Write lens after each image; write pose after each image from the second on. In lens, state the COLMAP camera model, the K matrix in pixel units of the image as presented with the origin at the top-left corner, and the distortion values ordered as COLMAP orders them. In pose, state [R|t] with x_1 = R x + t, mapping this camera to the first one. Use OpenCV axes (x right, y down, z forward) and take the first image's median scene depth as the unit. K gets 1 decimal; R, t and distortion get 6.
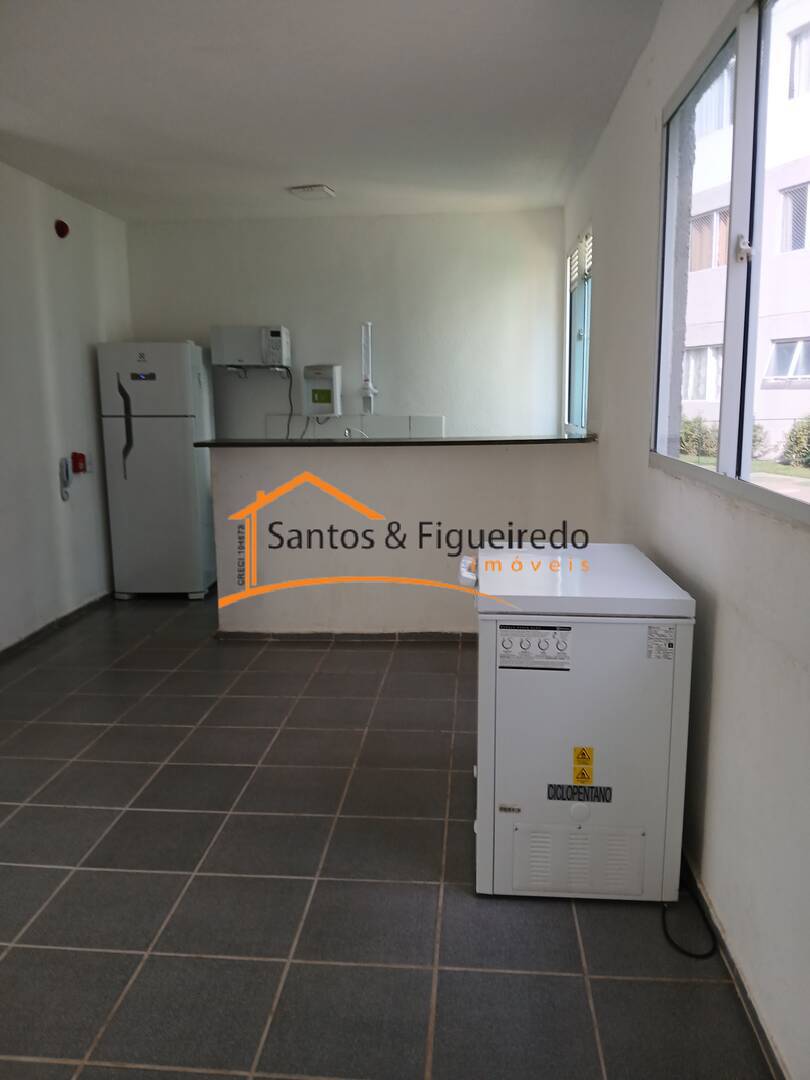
lens RADIAL K [[838.8, 0, 405.2], [0, 838.8, 537.5], [0, 0, 1]] dist [0.040351, -0.073312]
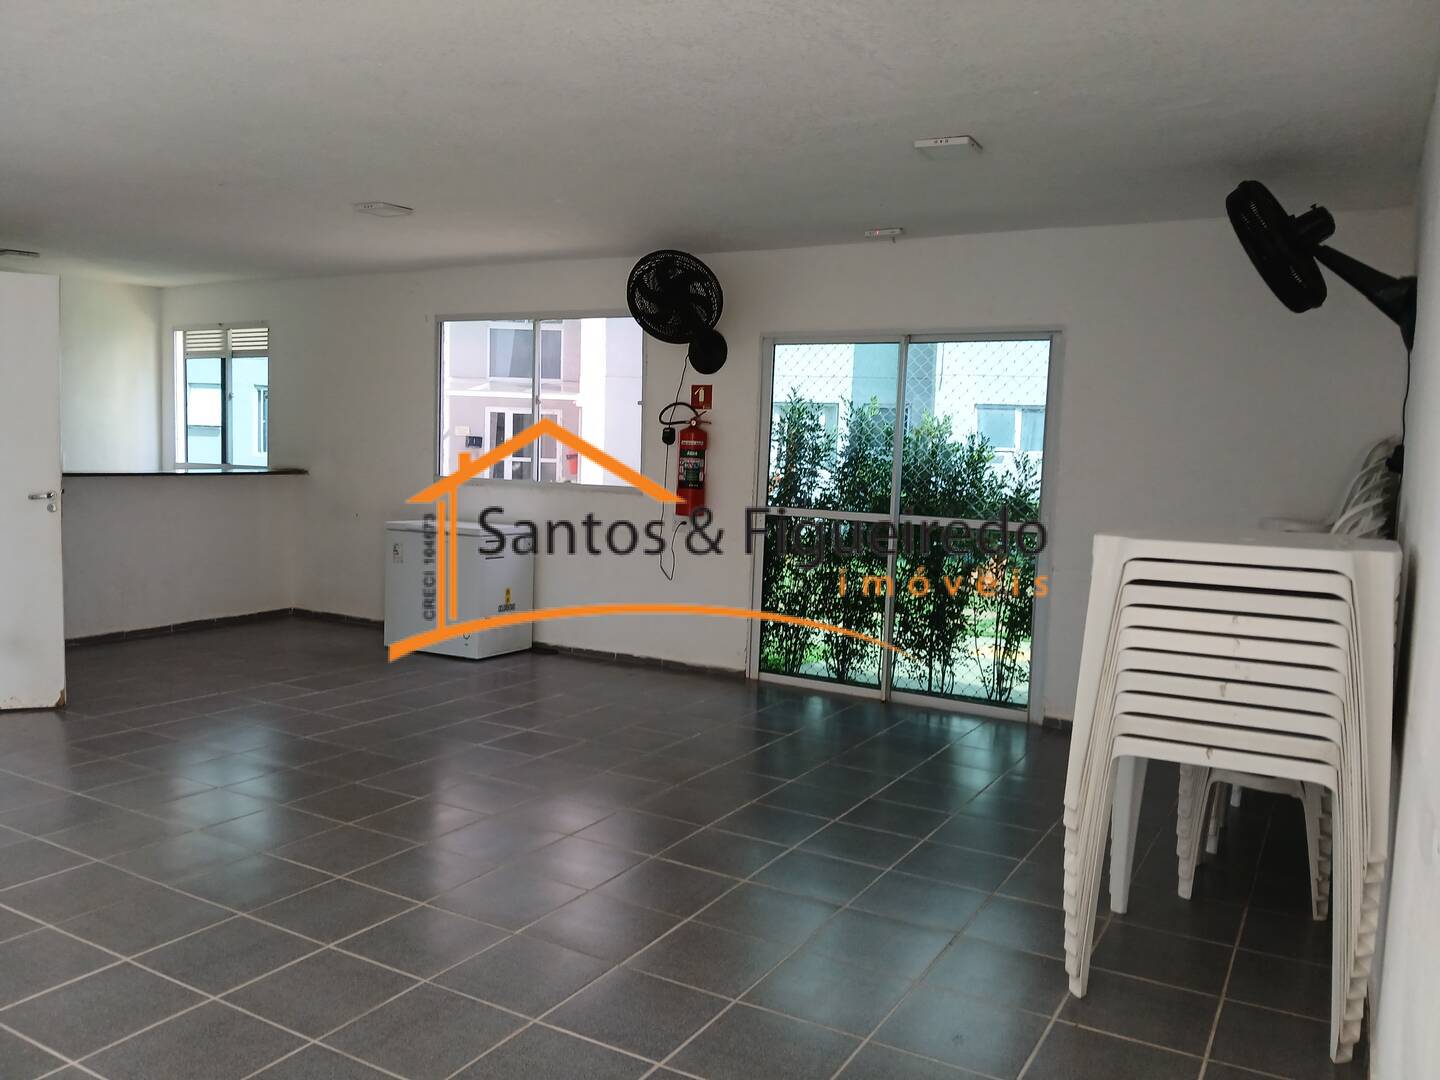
lens RADIAL K [[1118.4, 0, 719.5], [0, 1118.4, 543.3], [0, 0, 1]] dist [0.040351, -0.073312]
pose [[0.421716, -0.059831, 0.904752, -1.189889], [0.119516, 0.992782, 0.009944, 0.074996], [-0.898817, 0.103939, 0.425823, -0.468669]]
